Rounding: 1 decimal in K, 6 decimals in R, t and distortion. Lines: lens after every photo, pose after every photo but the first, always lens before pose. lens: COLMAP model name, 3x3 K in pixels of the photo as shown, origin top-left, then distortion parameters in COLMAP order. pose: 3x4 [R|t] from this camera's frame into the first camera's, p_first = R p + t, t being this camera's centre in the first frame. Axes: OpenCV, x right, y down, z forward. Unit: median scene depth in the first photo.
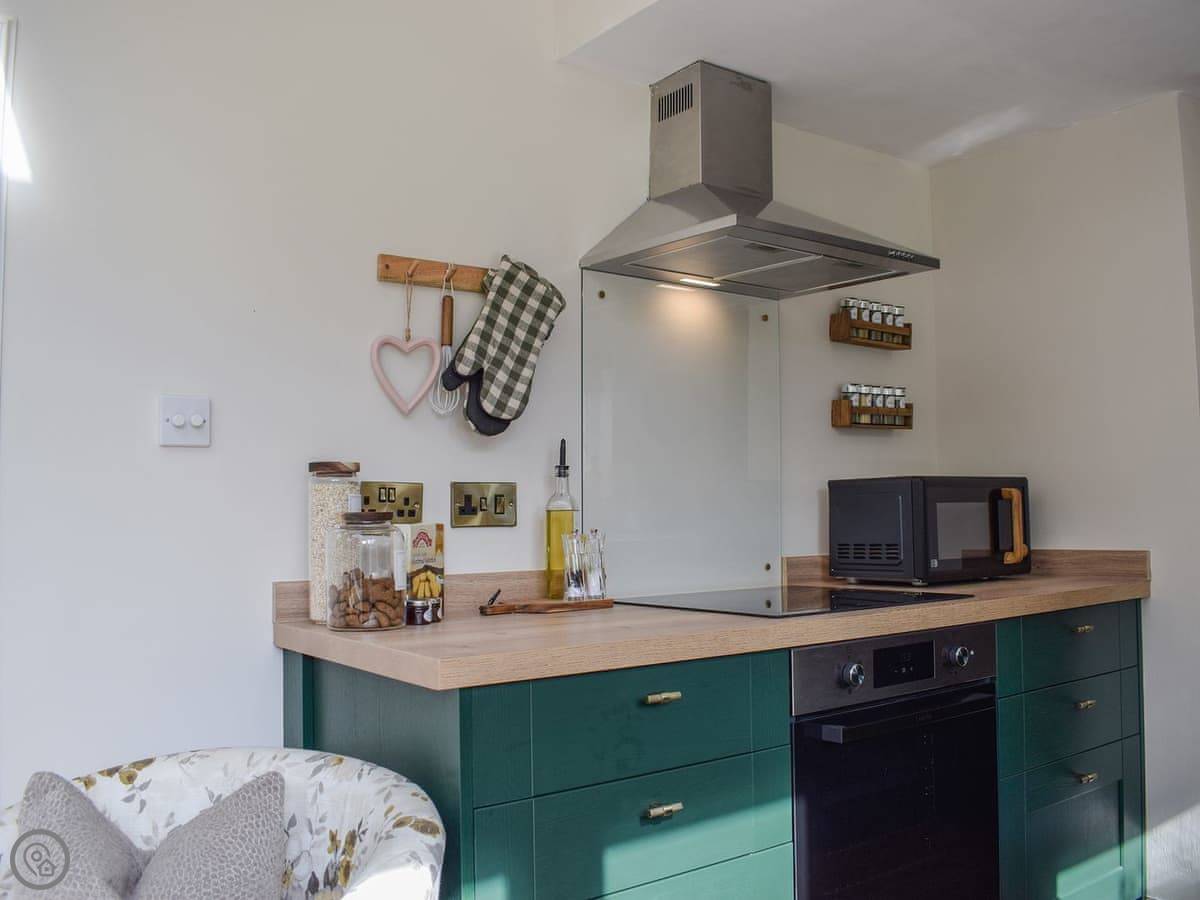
lens RADIAL K [[1084.7, 0, 600.0], [0, 1084.7, 450.0], [0, 0, 1]] dist [-0.052955, 0.002676]
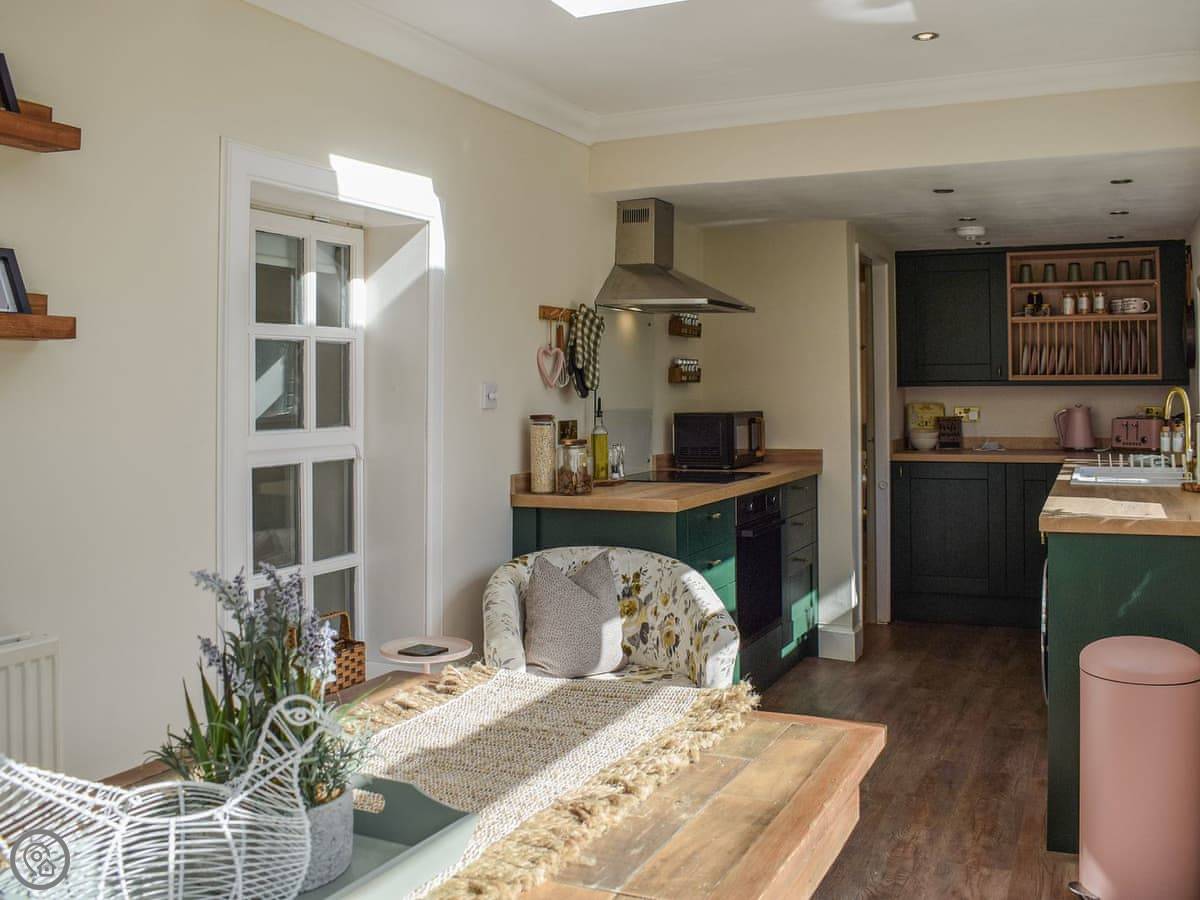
lens RADIAL K [[1158.8, 0, 599.4], [0, 1158.8, 359.8], [0, 0, 1]] dist [-0.032508, -0.007313]
pose [[0.887582, 0.020494, 0.460193, -0.901637], [-0.033130, 0.999263, 0.019397, -0.107186], [-0.459457, -0.032462, 0.887607, -0.765077]]
